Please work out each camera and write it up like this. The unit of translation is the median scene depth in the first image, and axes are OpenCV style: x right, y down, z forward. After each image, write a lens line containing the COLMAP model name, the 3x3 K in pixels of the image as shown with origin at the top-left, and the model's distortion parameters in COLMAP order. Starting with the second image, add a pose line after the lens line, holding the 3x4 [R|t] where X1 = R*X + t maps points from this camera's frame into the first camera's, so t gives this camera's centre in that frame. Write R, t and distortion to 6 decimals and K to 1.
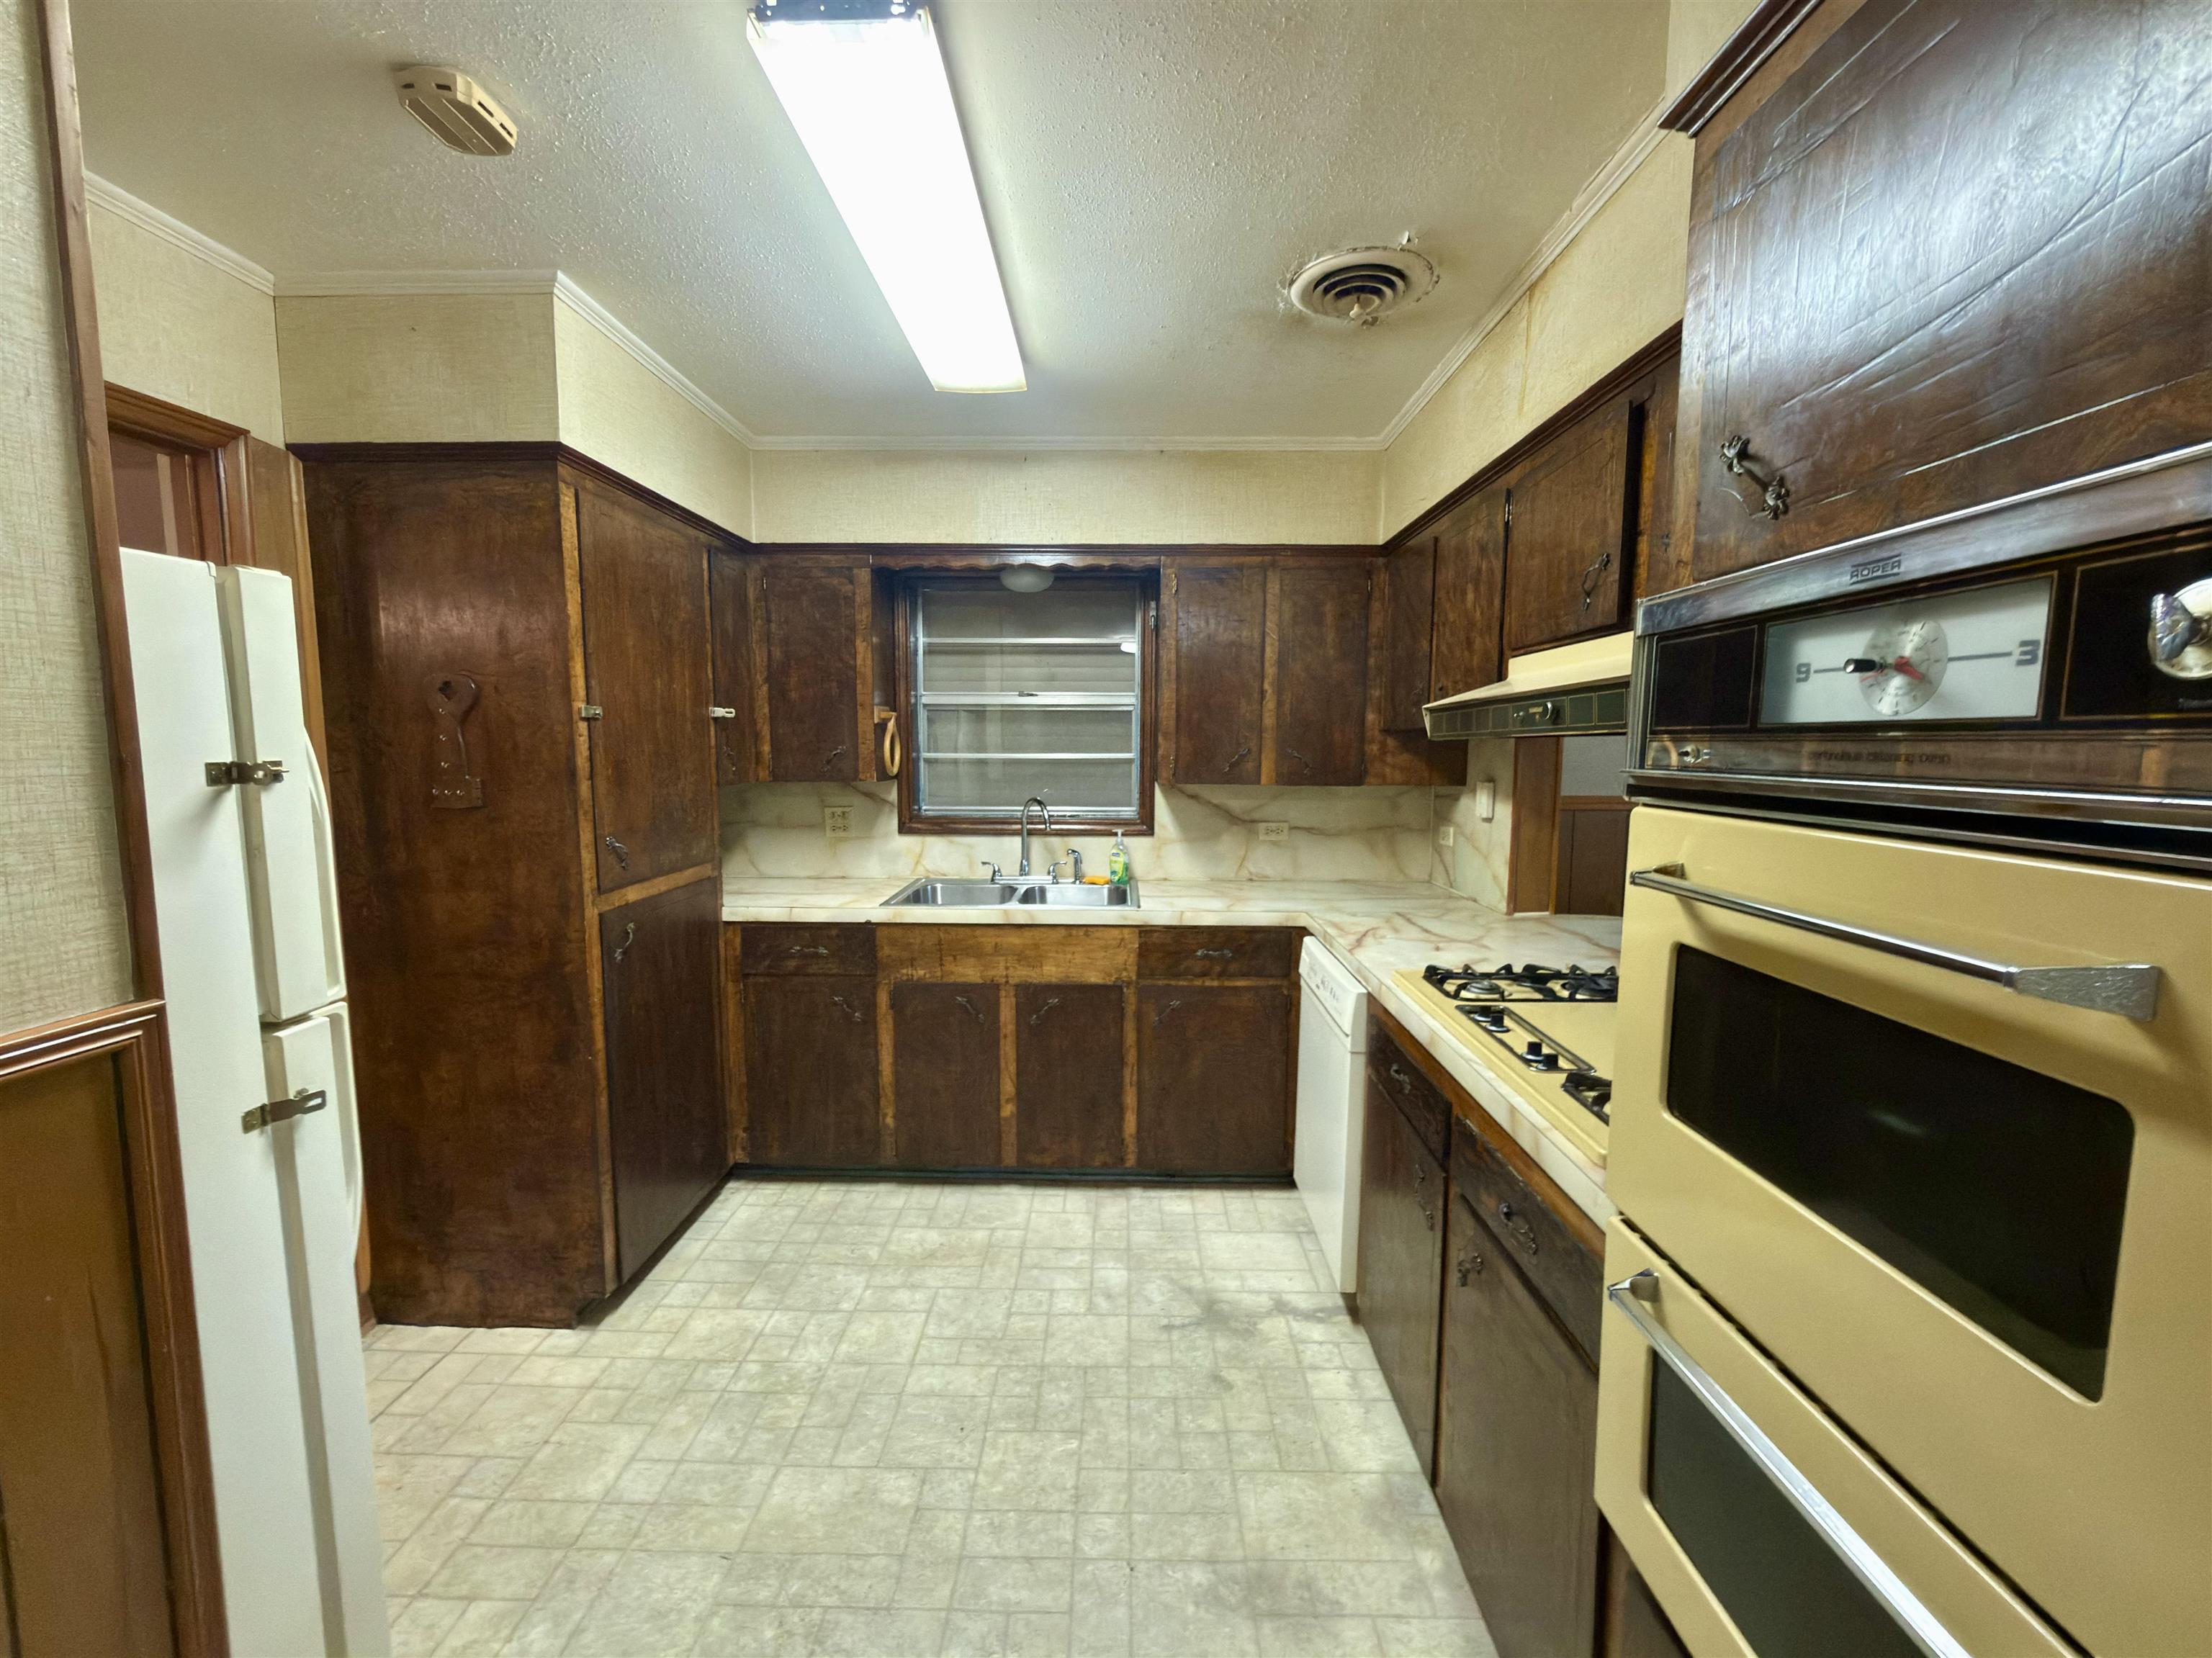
lens RADIAL K [[885.6, 0, 1086.8], [0, 885.6, 828.4], [0, 0, 1]] dist [-0.003918, -0.000016]
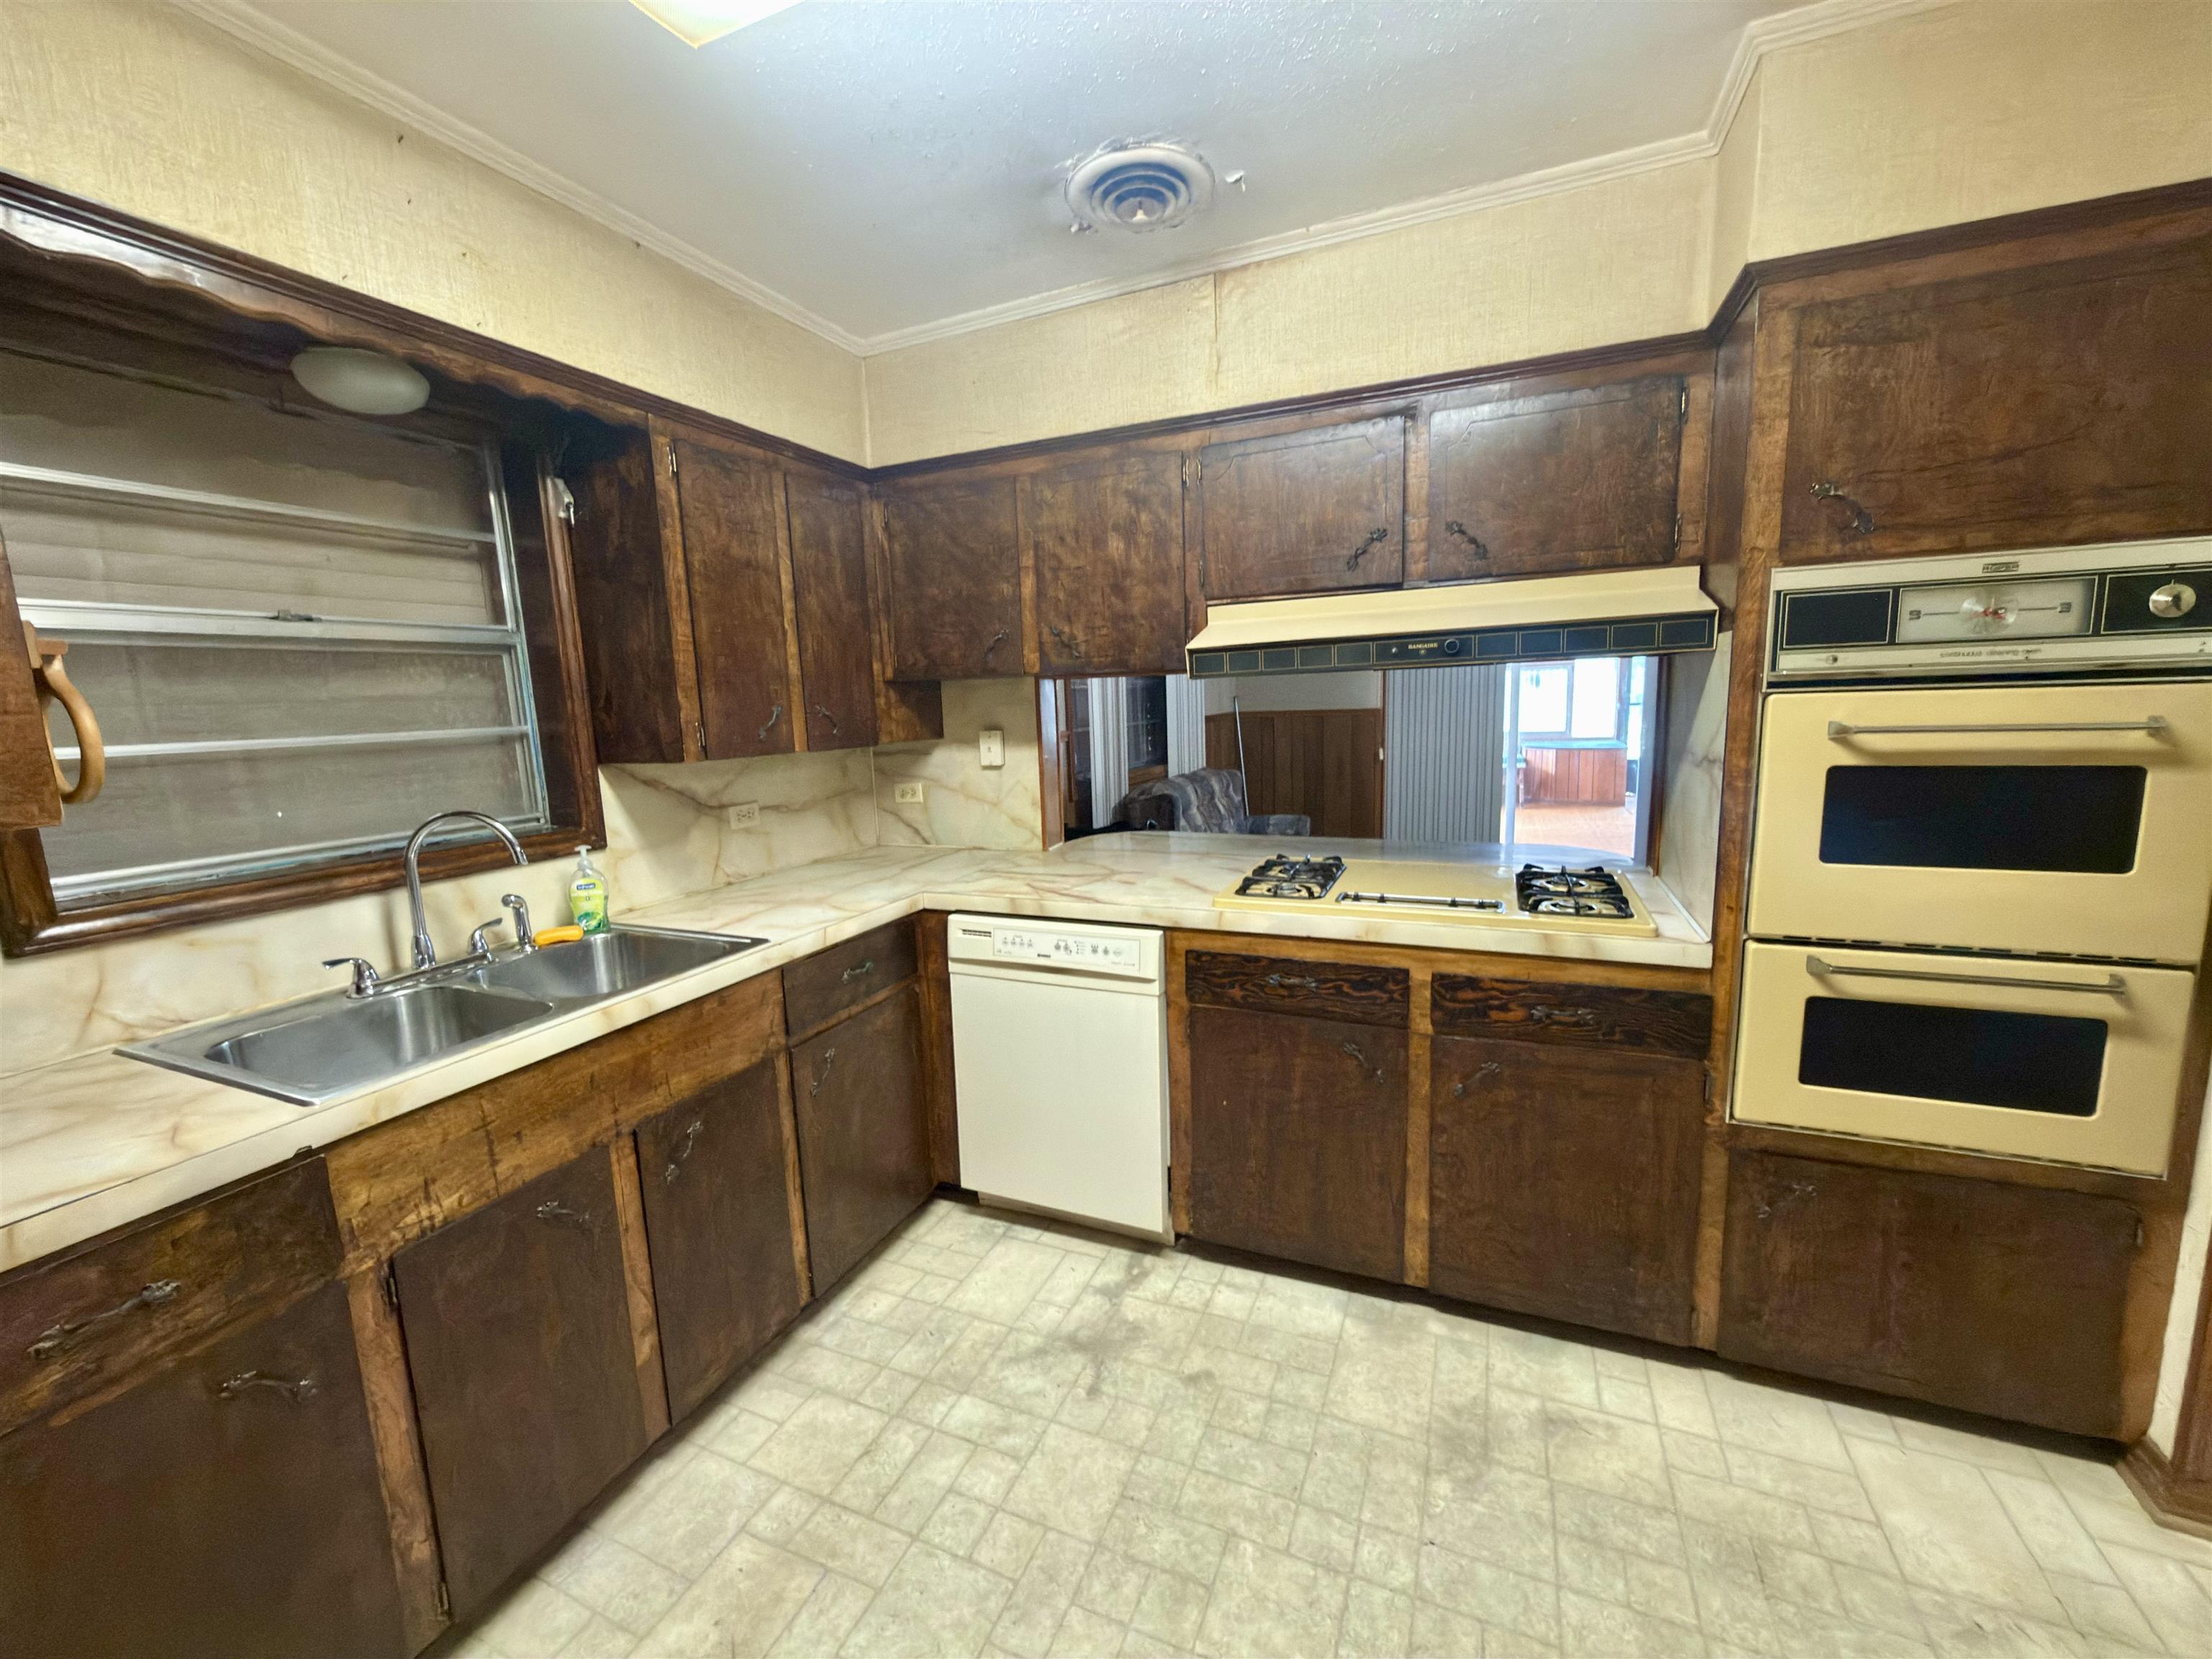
lens RADIAL K [[885.7, 0, 1092.2], [0, 885.7, 832.3], [0, 0, 1]] dist [-0.003918, -0.000016]
pose [[0.376311, -0.155620, 0.913330, -0.453971], [0.126873, 0.985162, 0.115585, -0.039508], [-0.917765, 0.072381, 0.390471, 0.492933]]
